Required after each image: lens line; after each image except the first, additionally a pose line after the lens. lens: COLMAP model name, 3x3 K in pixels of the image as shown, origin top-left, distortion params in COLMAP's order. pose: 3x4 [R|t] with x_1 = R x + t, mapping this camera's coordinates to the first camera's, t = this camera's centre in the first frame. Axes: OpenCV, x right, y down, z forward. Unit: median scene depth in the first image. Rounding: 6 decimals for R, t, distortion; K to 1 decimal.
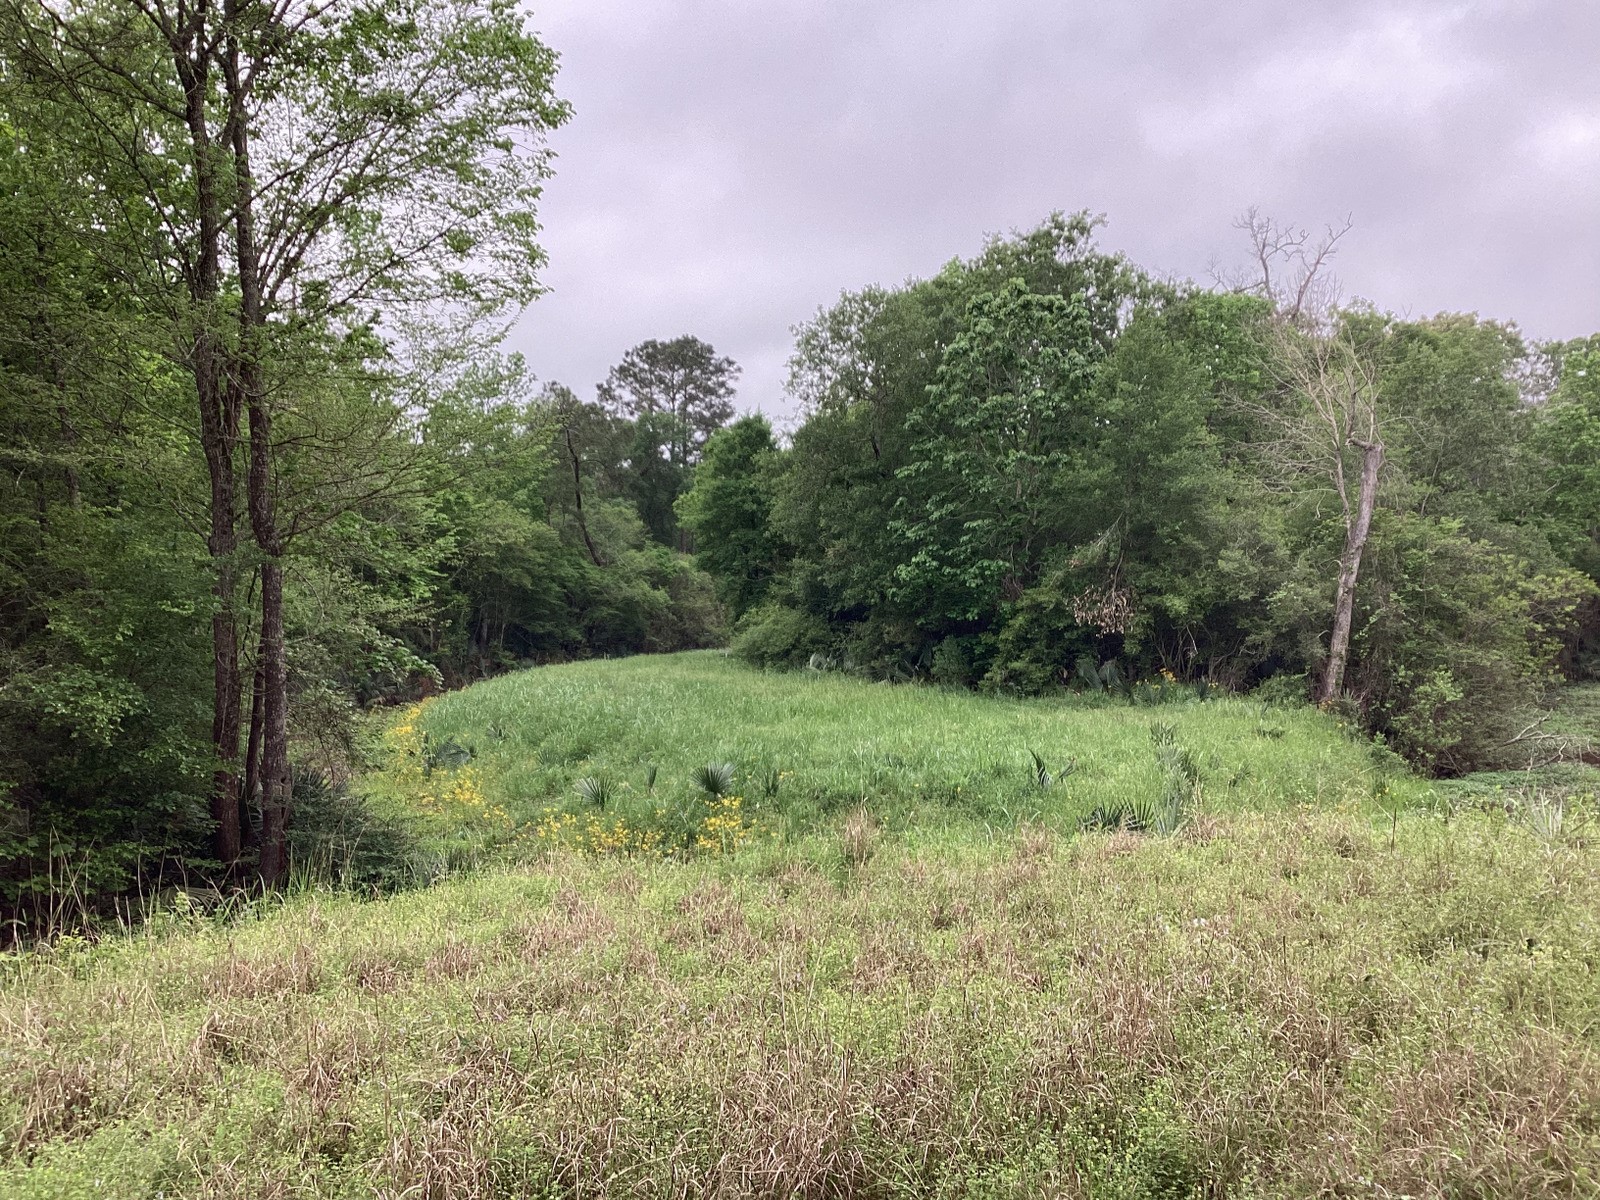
lens RADIAL K [[1396.5, 0, 838.2], [0, 1396.5, 608.1], [0, 0, 1]] dist [0.100316, -0.248884]
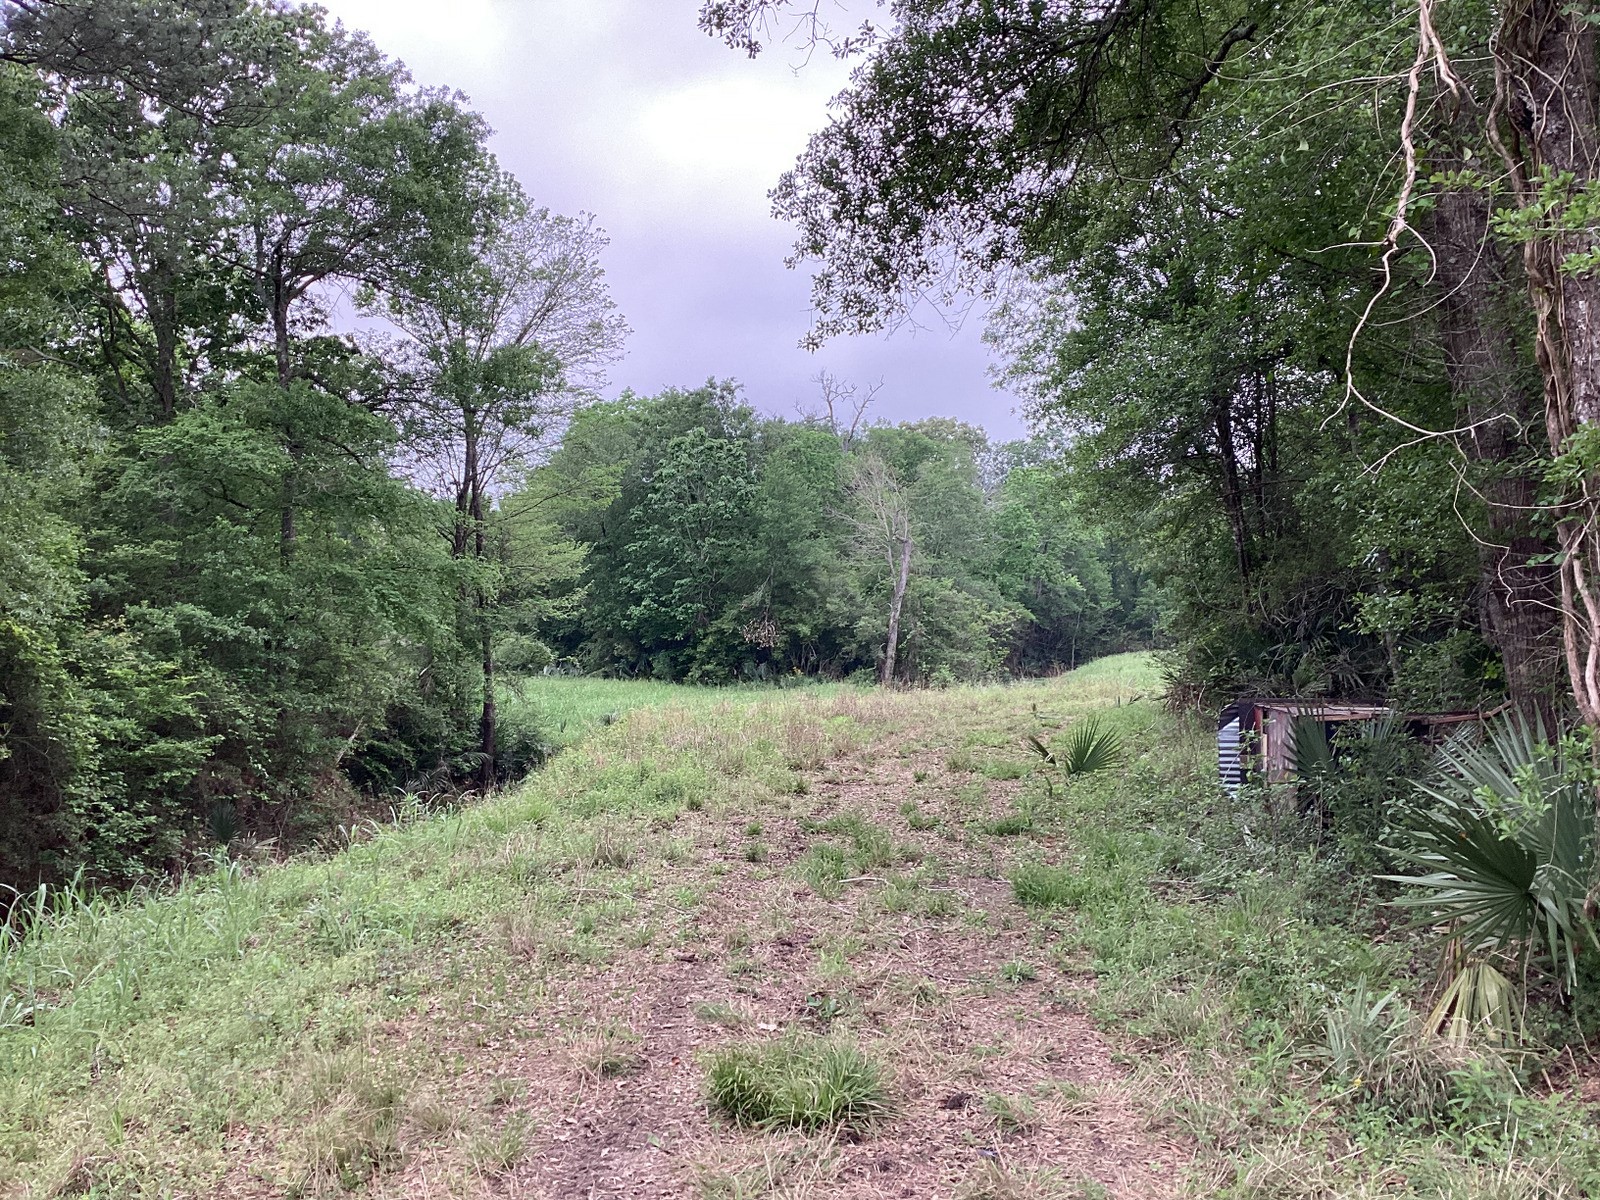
lens RADIAL K [[1396.5, 0, 838.2], [0, 1396.5, 608.1], [0, 0, 1]] dist [0.100316, -0.248884]
pose [[0.943200, -0.004073, 0.332200, -0.287145], [0.009927, 0.999824, -0.015926, -0.001003], [-0.332077, 0.018319, 0.943074, -0.629573]]
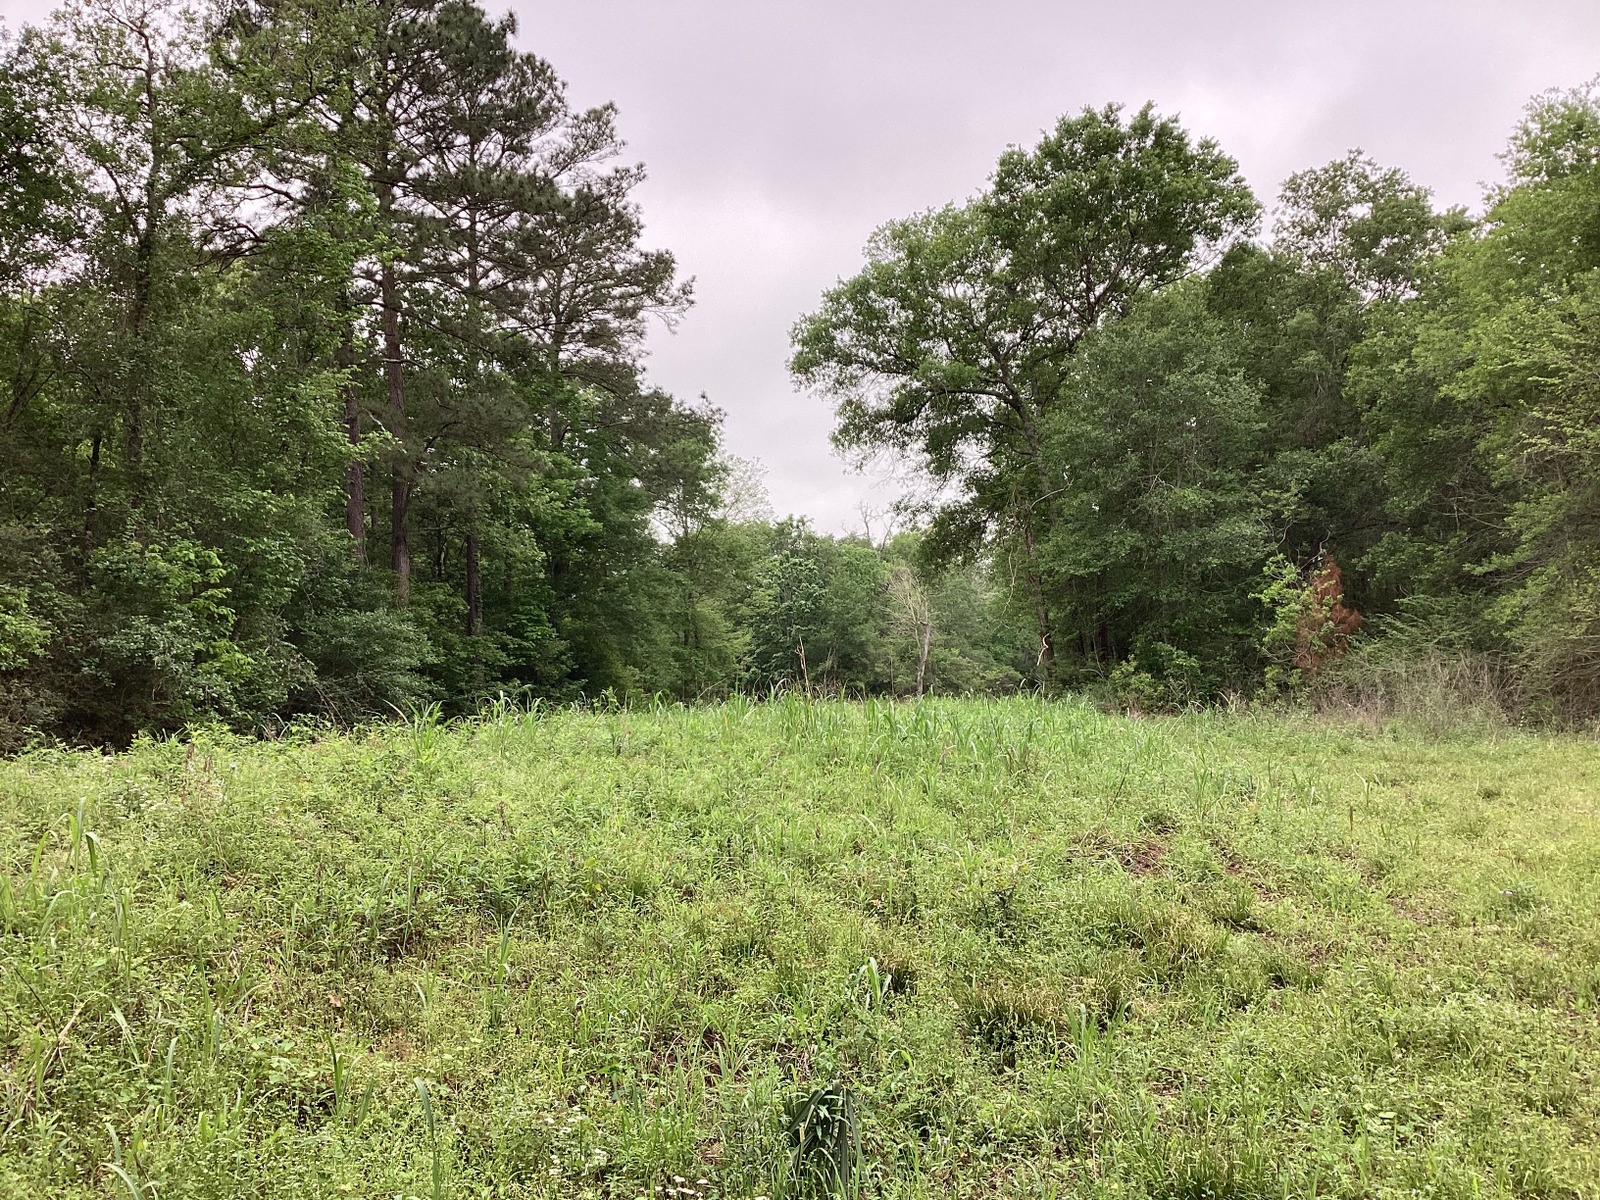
lens RADIAL K [[1363.4, 0, 830.4], [0, 1363.4, 607.9], [0, 0, 1]] dist [0.000487, -0.051710]
pose [[0.948171, -0.007514, 0.317671, -0.602141], [0.031776, 0.996951, -0.071262, 0.033128], [-0.316167, 0.077663, 0.945520, -1.355944]]
